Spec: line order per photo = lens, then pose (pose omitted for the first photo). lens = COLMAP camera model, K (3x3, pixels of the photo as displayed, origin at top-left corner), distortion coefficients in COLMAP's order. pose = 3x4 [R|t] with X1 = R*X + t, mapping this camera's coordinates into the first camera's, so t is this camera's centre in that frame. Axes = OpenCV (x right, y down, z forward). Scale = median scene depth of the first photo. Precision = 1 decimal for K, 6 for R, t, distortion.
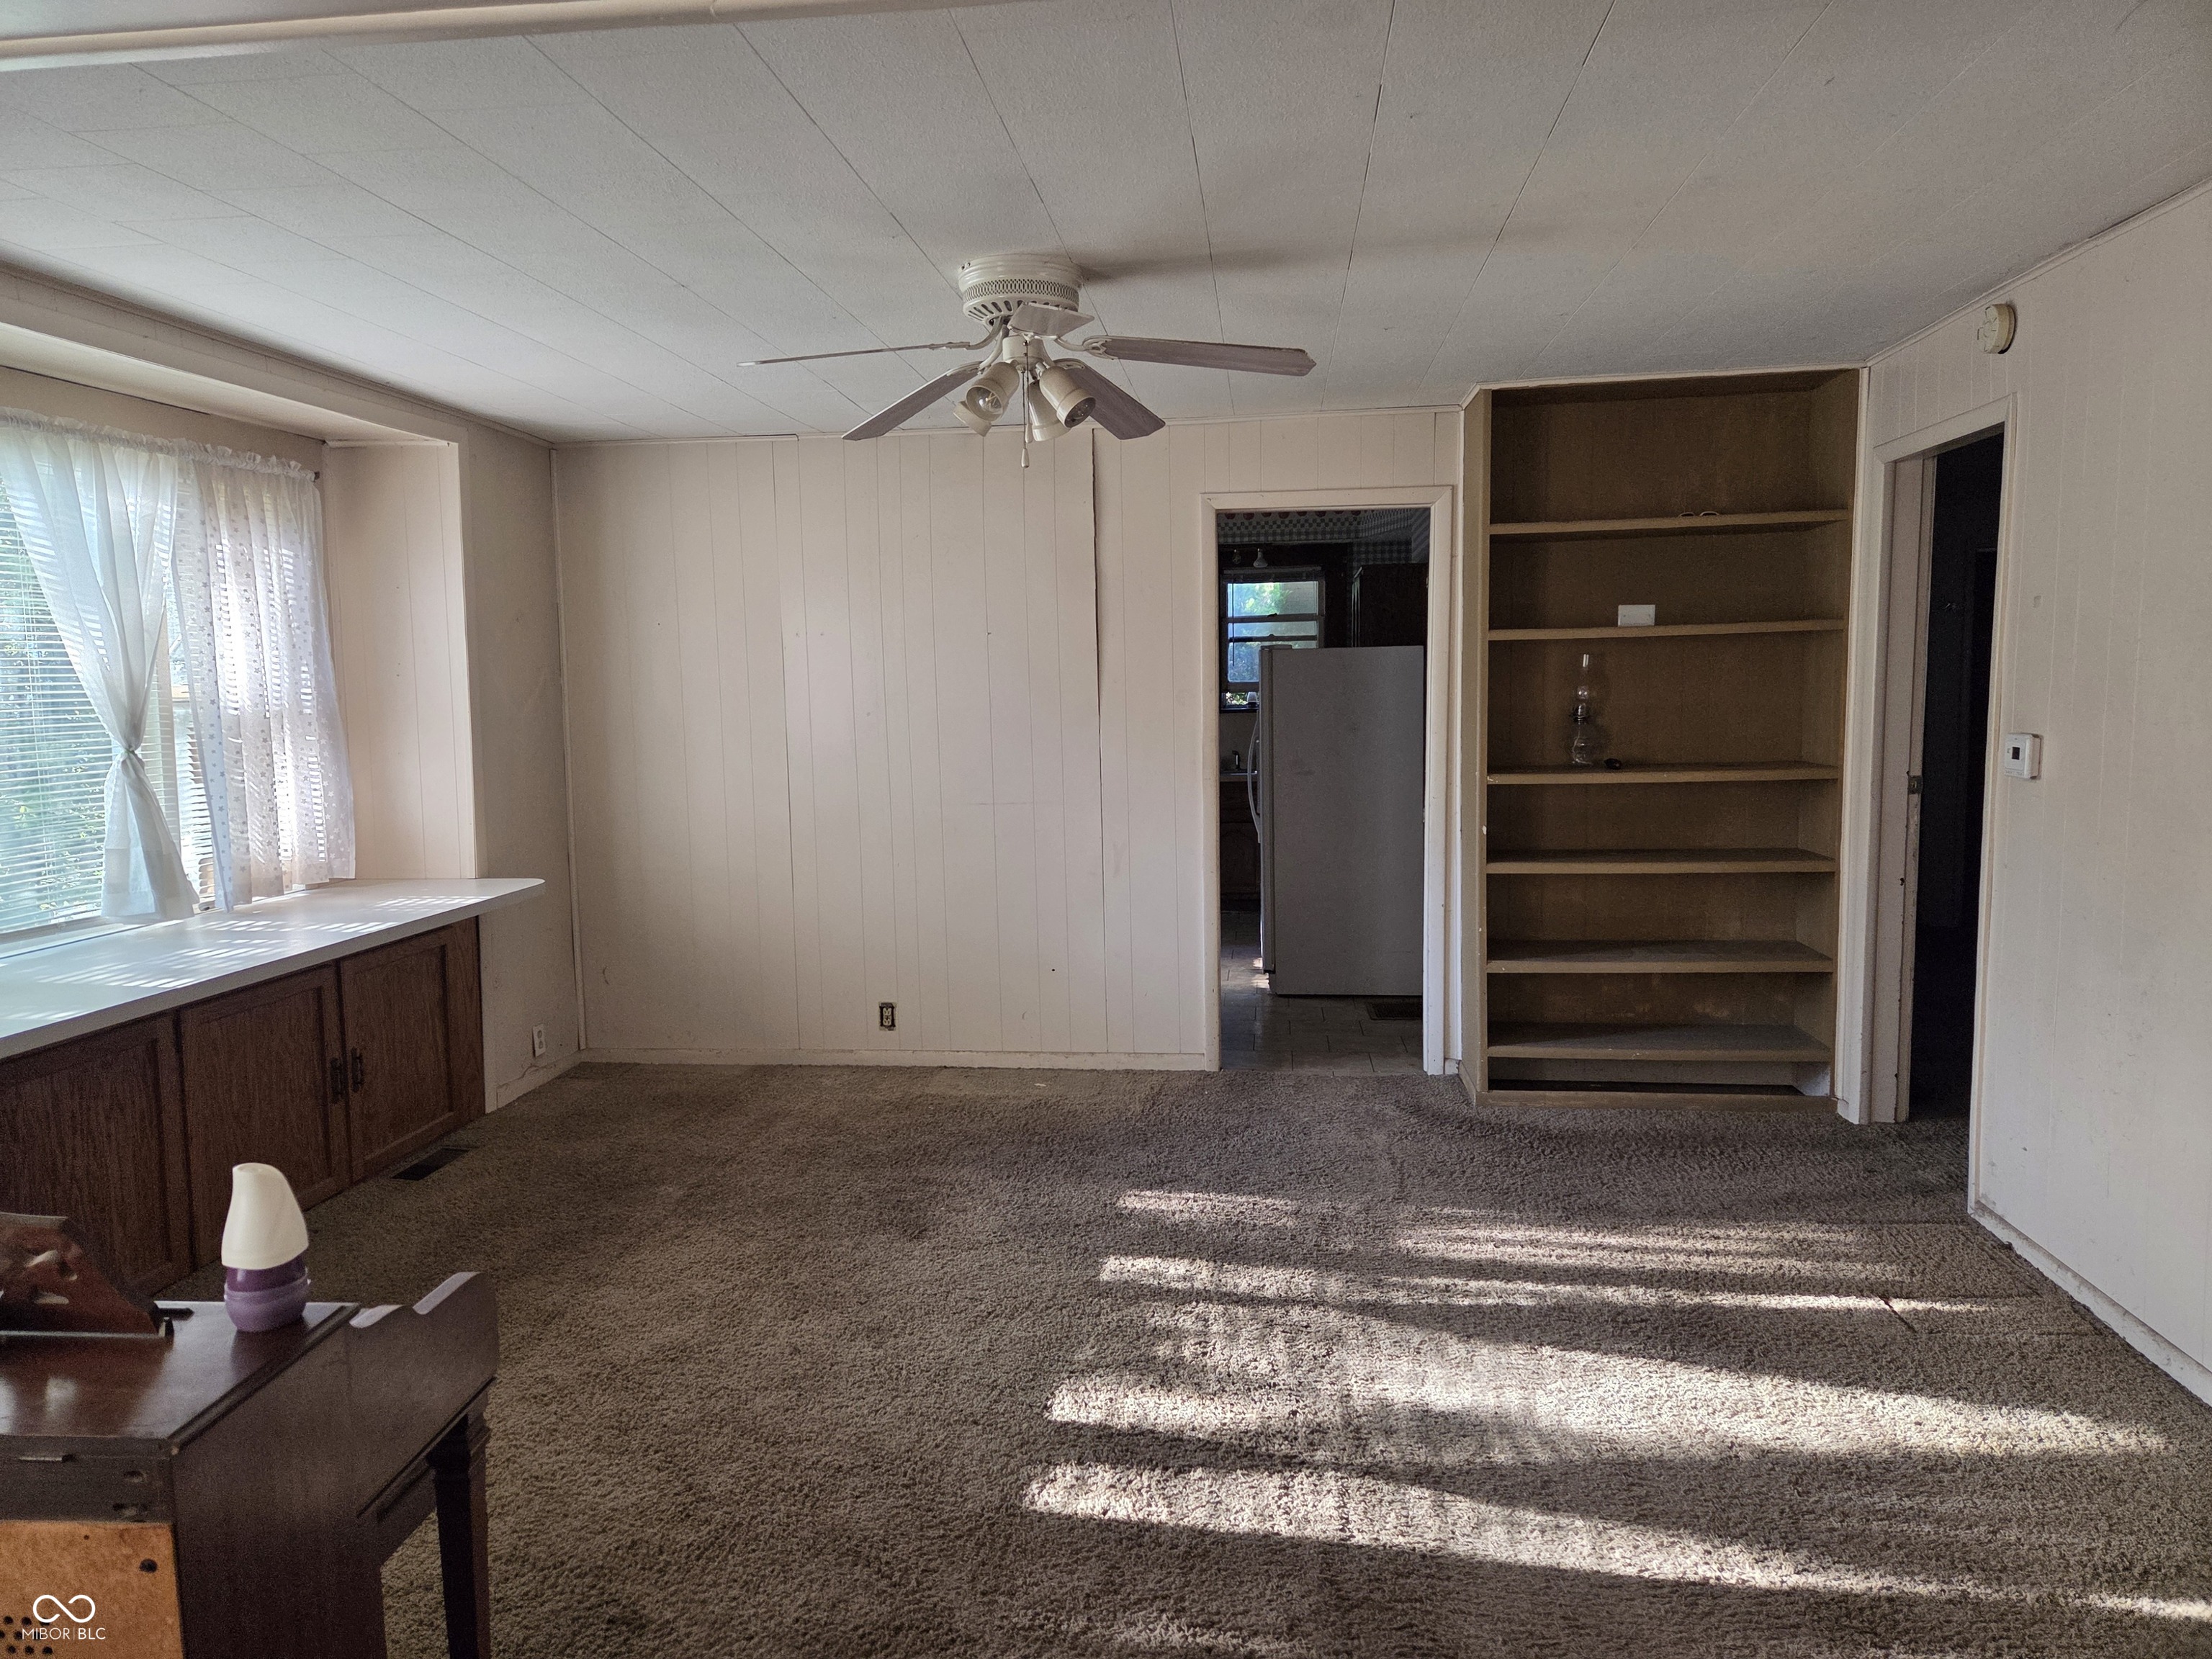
lens RADIAL K [[1485.1, 0, 1070.1], [0, 1485.1, 823.0], [0, 0, 1]] dist [0.030226, -0.001918]
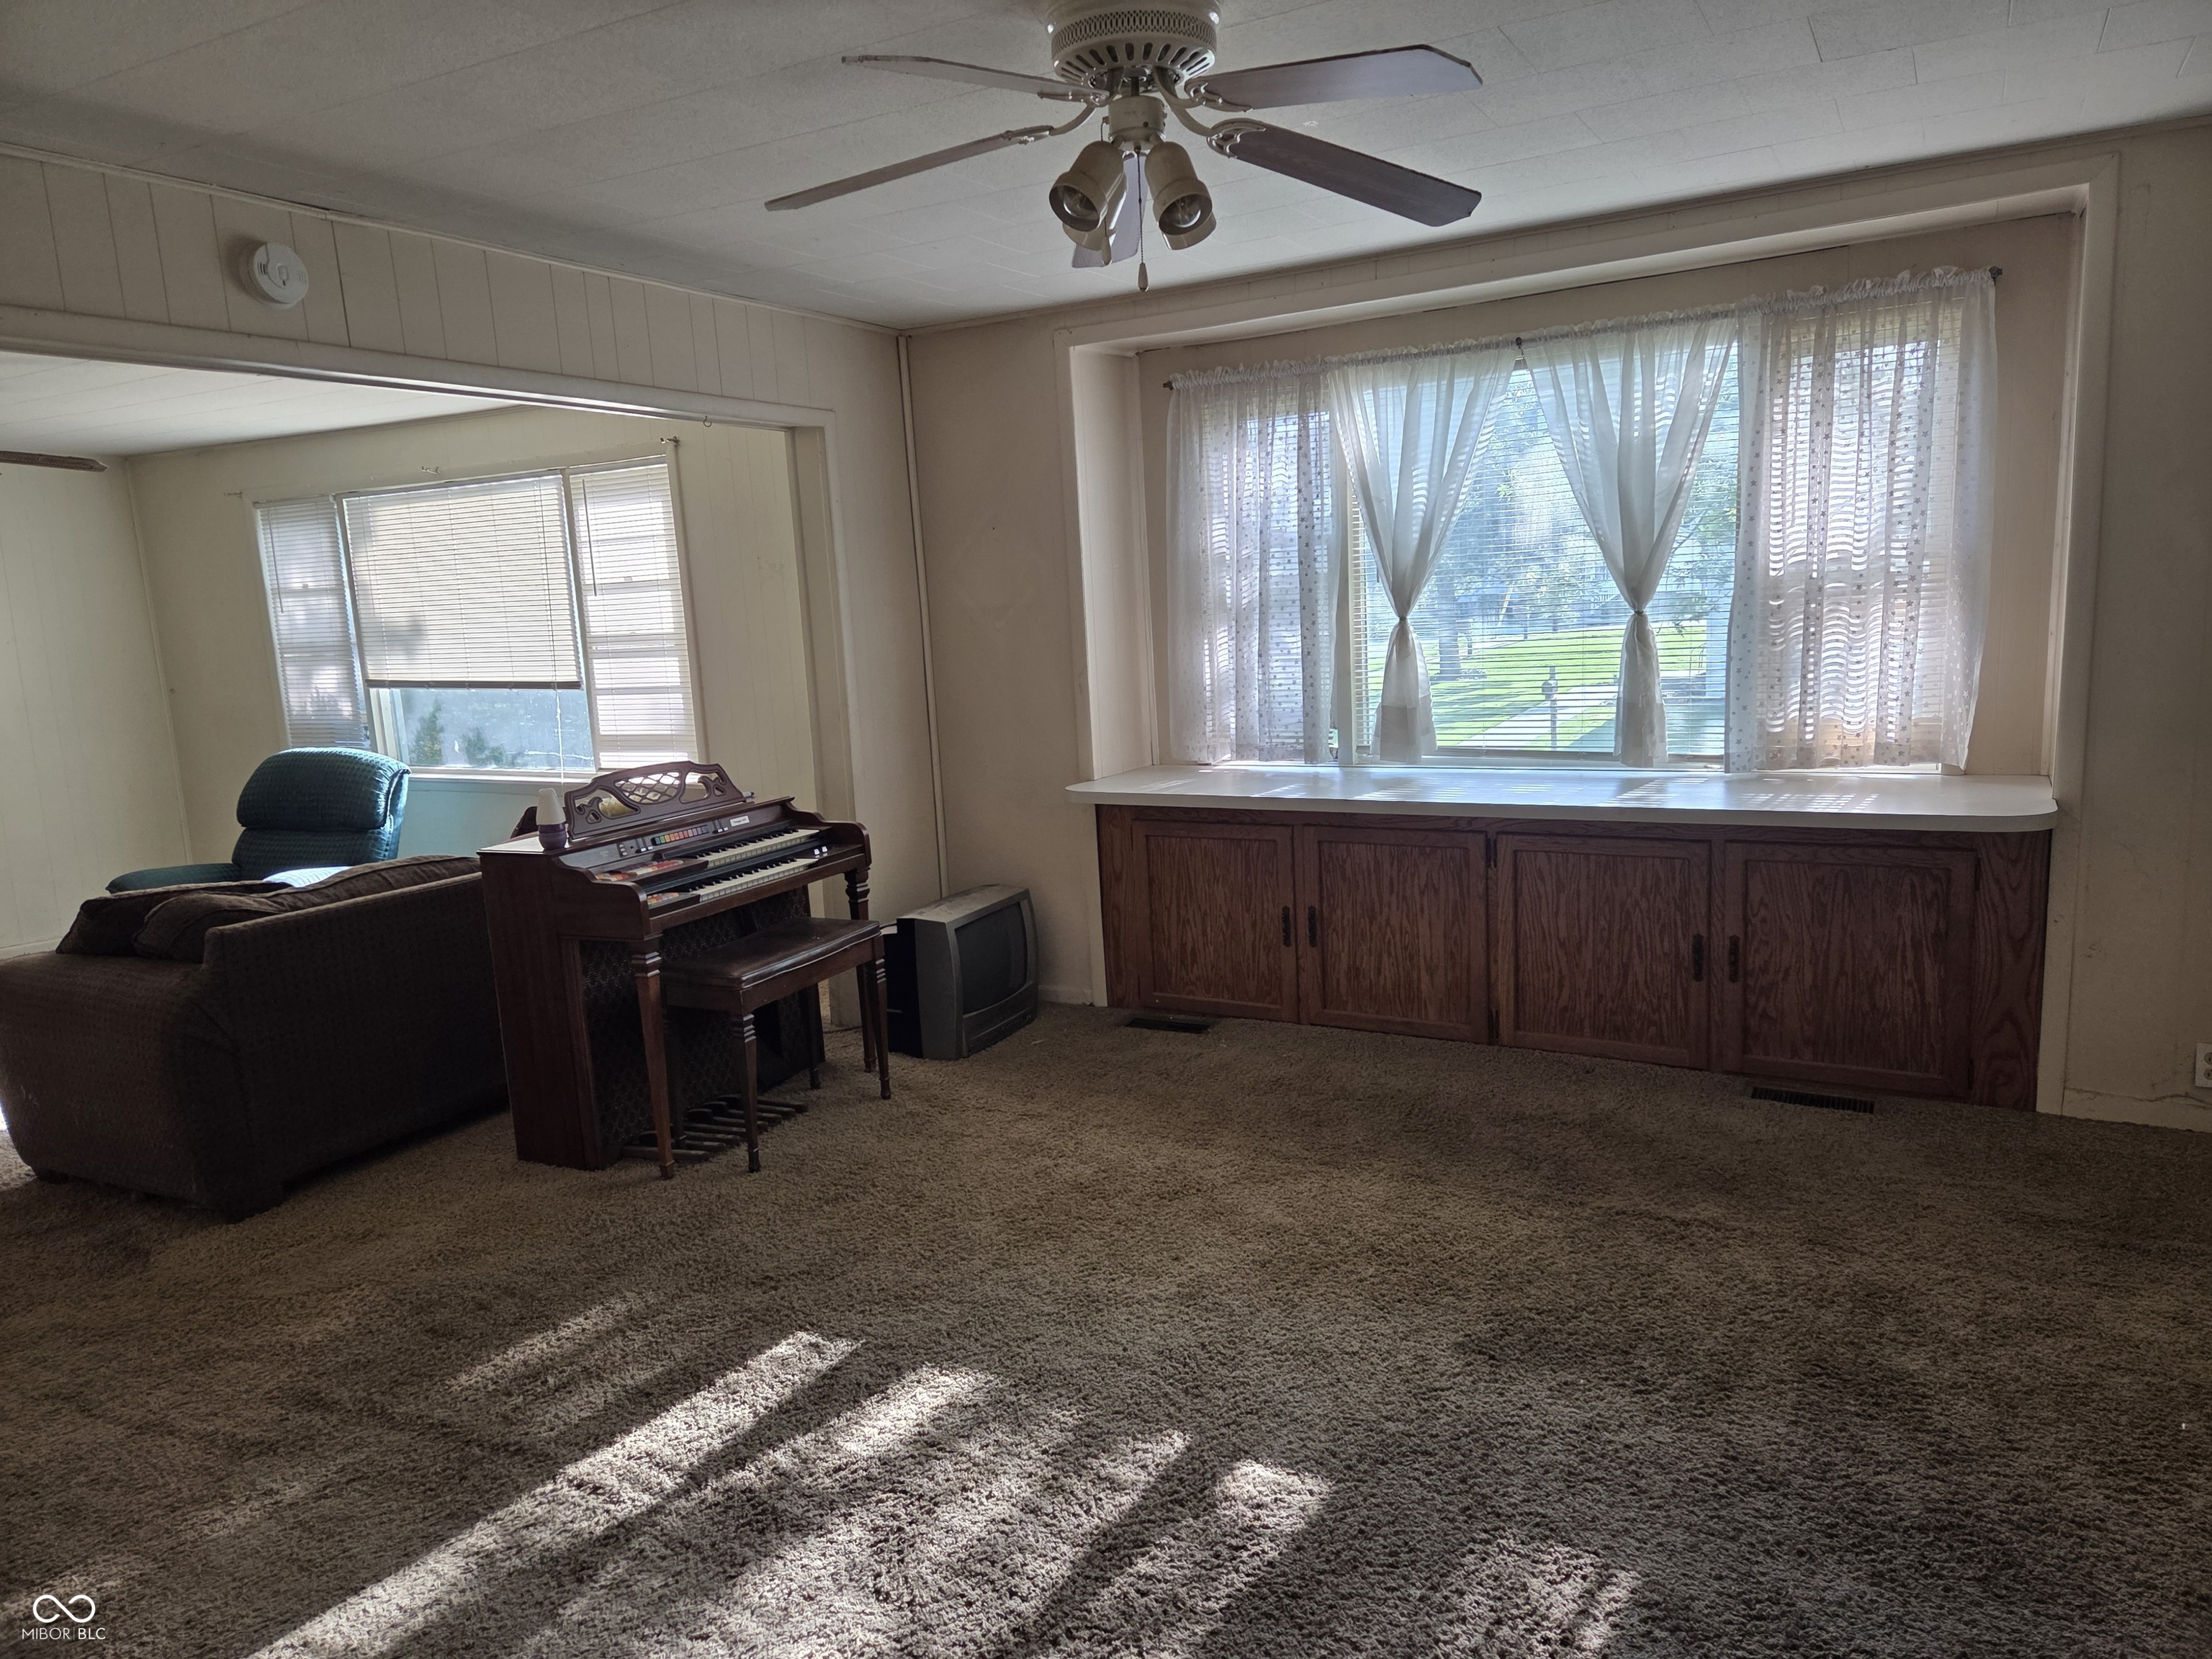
lens RADIAL K [[1489.4, 0, 1101.6], [0, 1489.4, 805.7], [0, 0, 1]] dist [0.051566, -0.002384]
pose [[-0.367189, 0.177419, -0.913069, 0.561533], [-0.031969, 0.978653, 0.203019, -0.118200], [0.929597, 0.103736, -0.353679, 1.023301]]
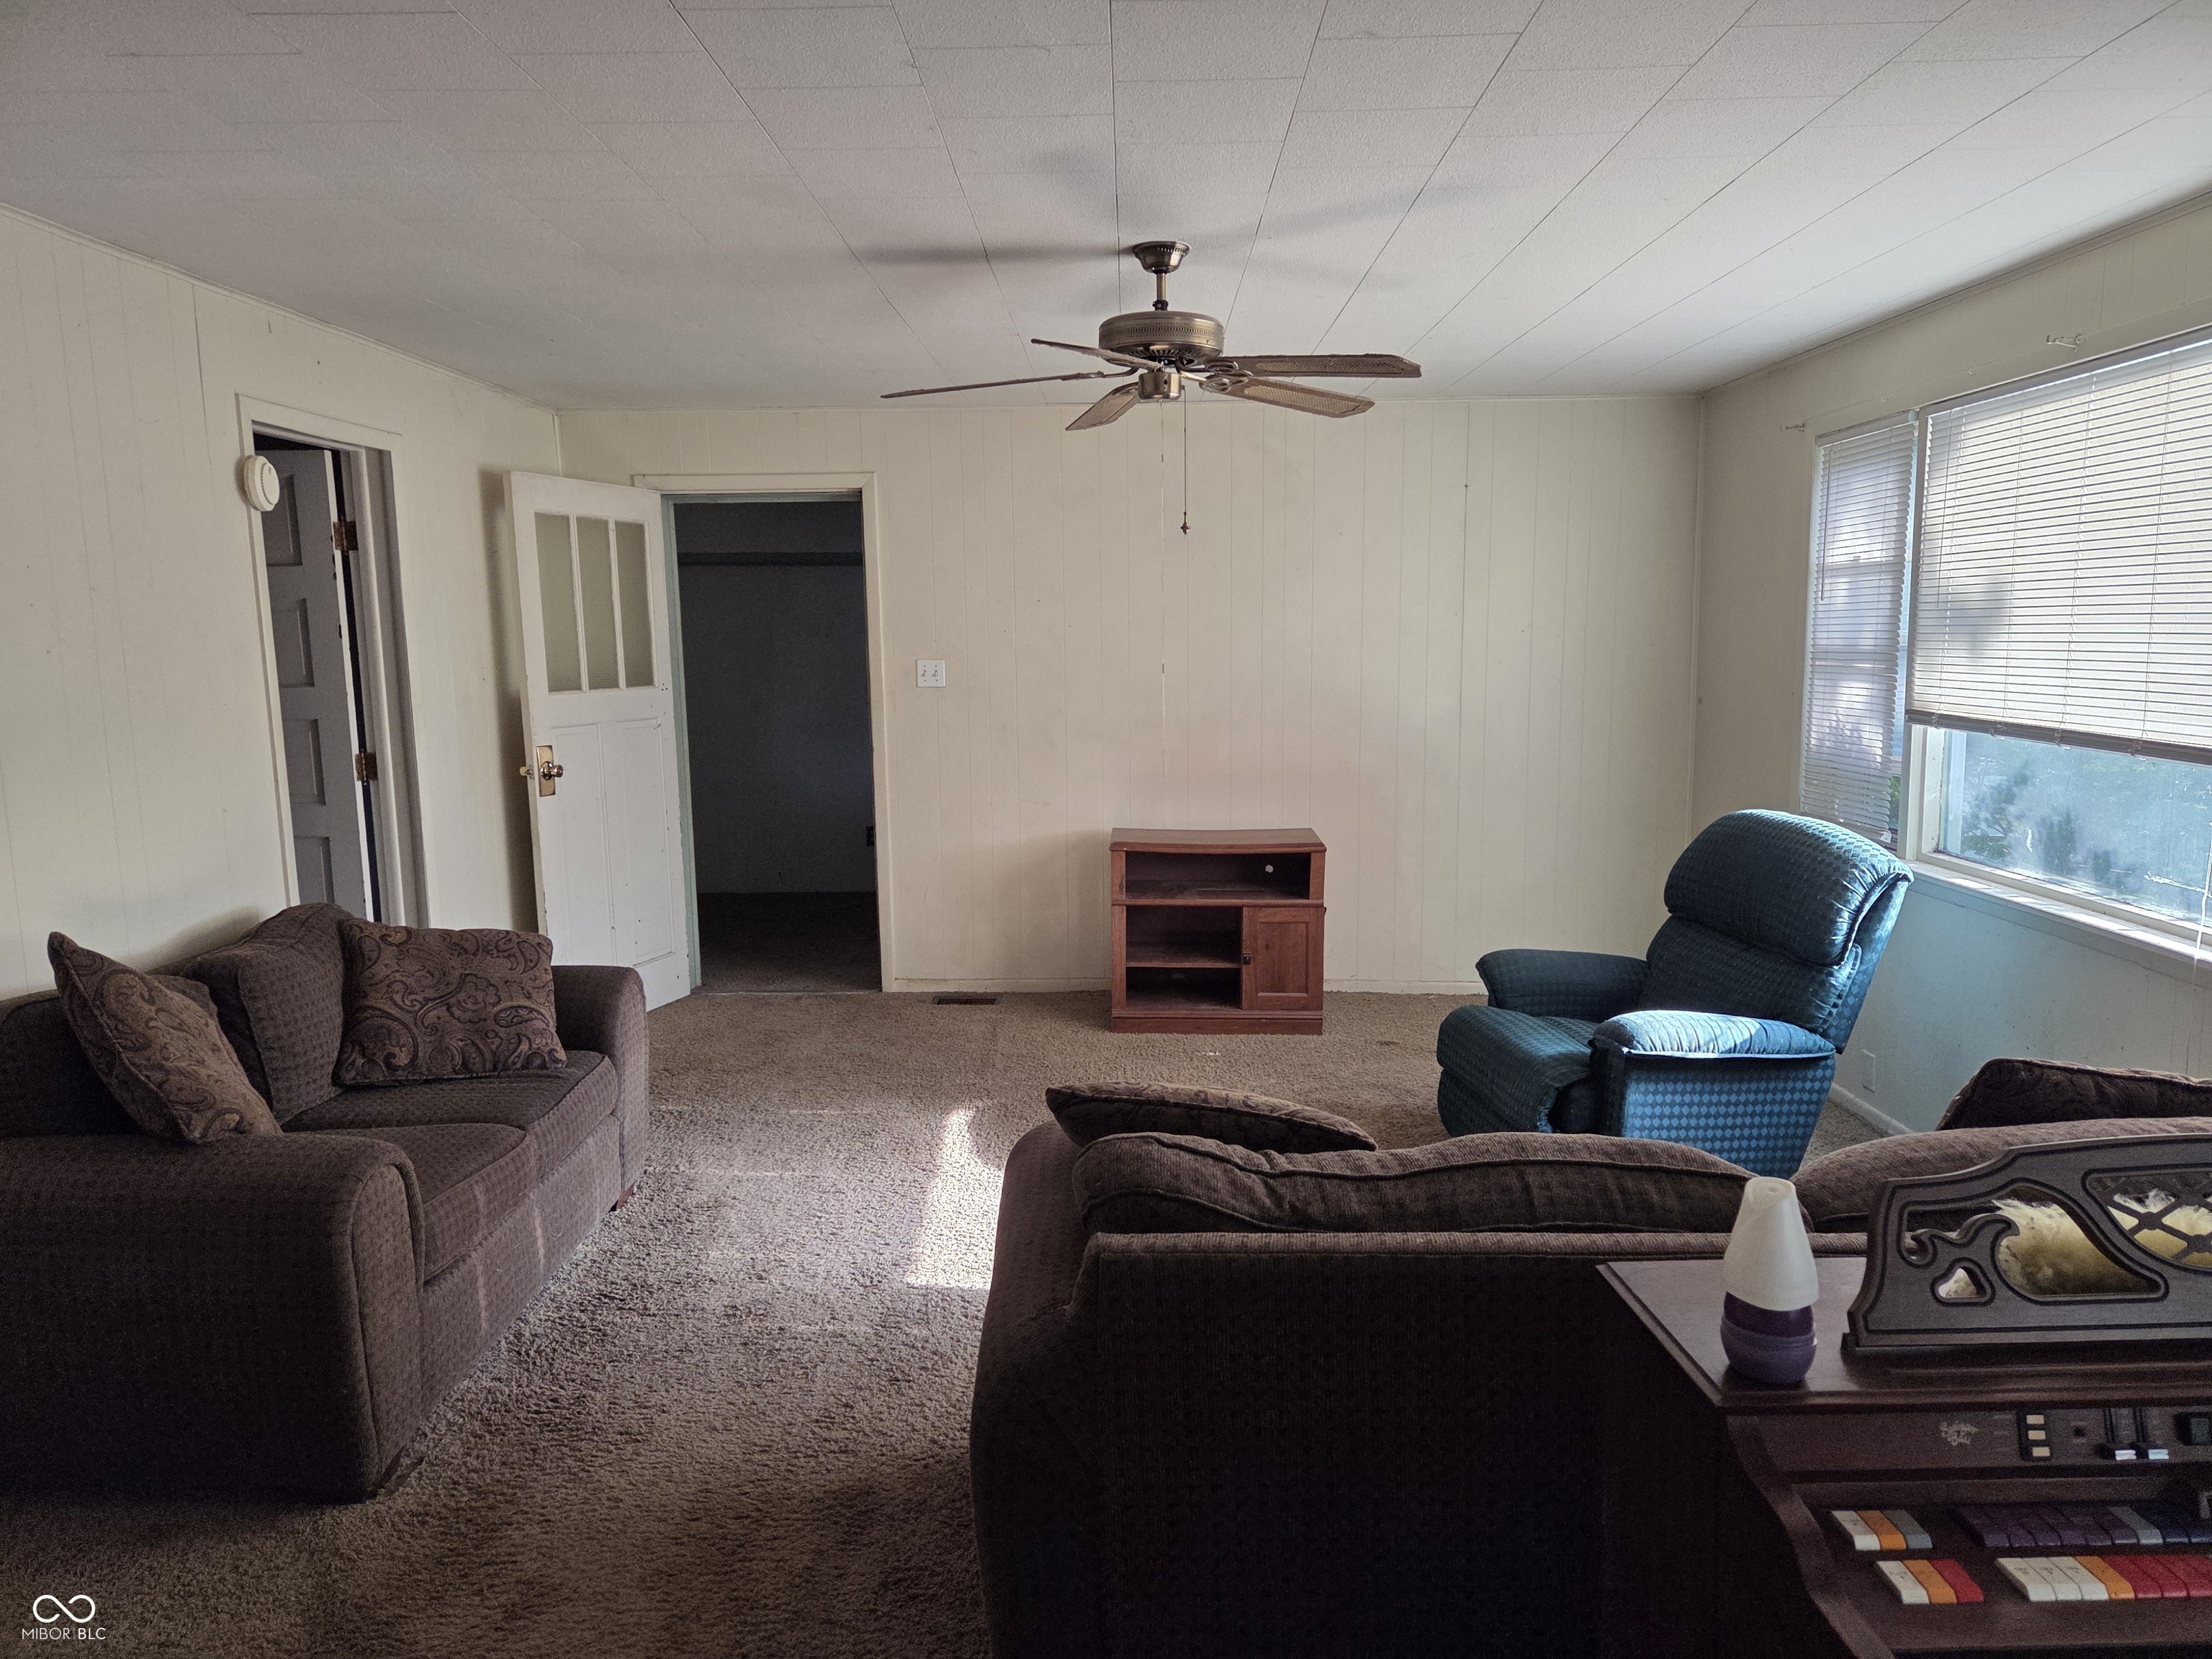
lens RADIAL K [[1485.1, 0, 1070.1], [0, 1485.1, 823.0], [0, 0, 1]] dist [0.030226, -0.001918]
pose [[-0.994007, 0.053546, -0.095306, -0.025212], [0.030931, 0.973959, 0.224603, -0.062119], [0.104851, 0.220309, -0.969779, 0.609655]]
